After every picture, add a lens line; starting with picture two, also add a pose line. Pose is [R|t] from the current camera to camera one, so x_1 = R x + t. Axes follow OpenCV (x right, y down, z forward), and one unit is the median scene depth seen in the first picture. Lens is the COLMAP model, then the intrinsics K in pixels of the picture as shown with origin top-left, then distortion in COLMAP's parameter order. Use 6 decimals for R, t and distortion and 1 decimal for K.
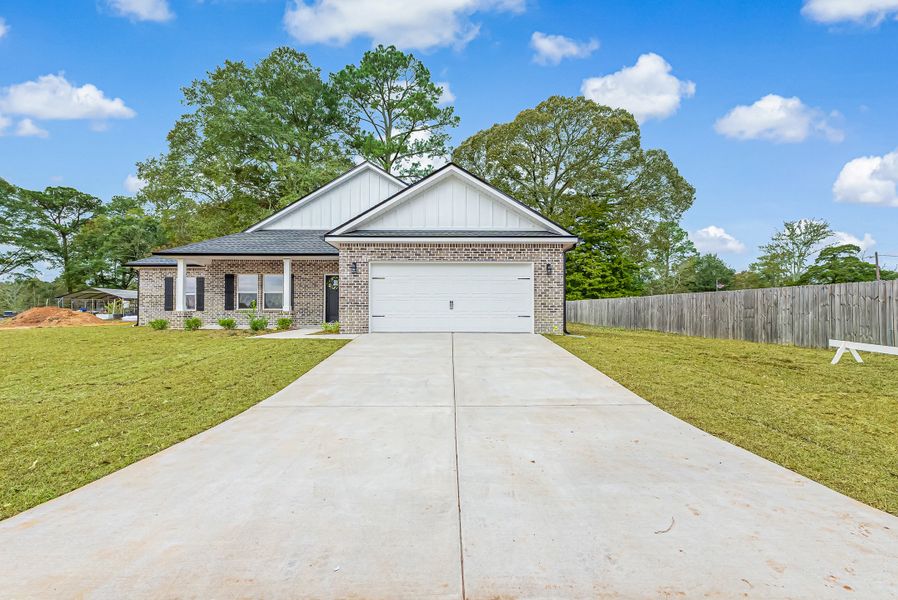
lens RADIAL K [[380.1, 0, 458.5], [0, 380.1, 303.0], [0, 0, 1]] dist [-0.001285, -0.001874]
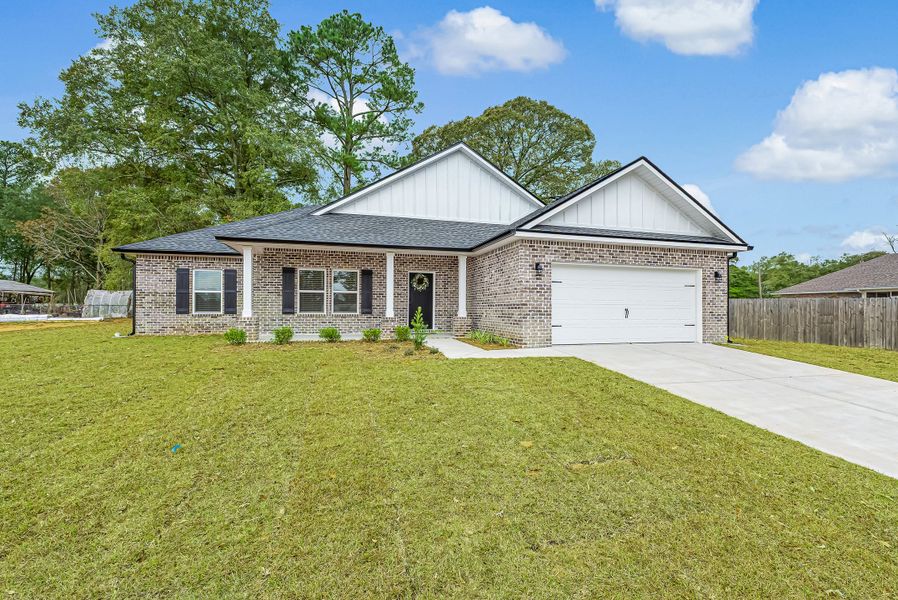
lens RADIAL K [[380.1, 0, 447.4], [0, 380.1, 300.5], [0, 0, 1]] dist [-0.001285, -0.001874]
pose [[0.966248, 0.009834, 0.257425, -0.483635], [-0.012788, 0.999870, 0.009803, -0.020404], [-0.257295, -0.012764, 0.966249, 0.167195]]
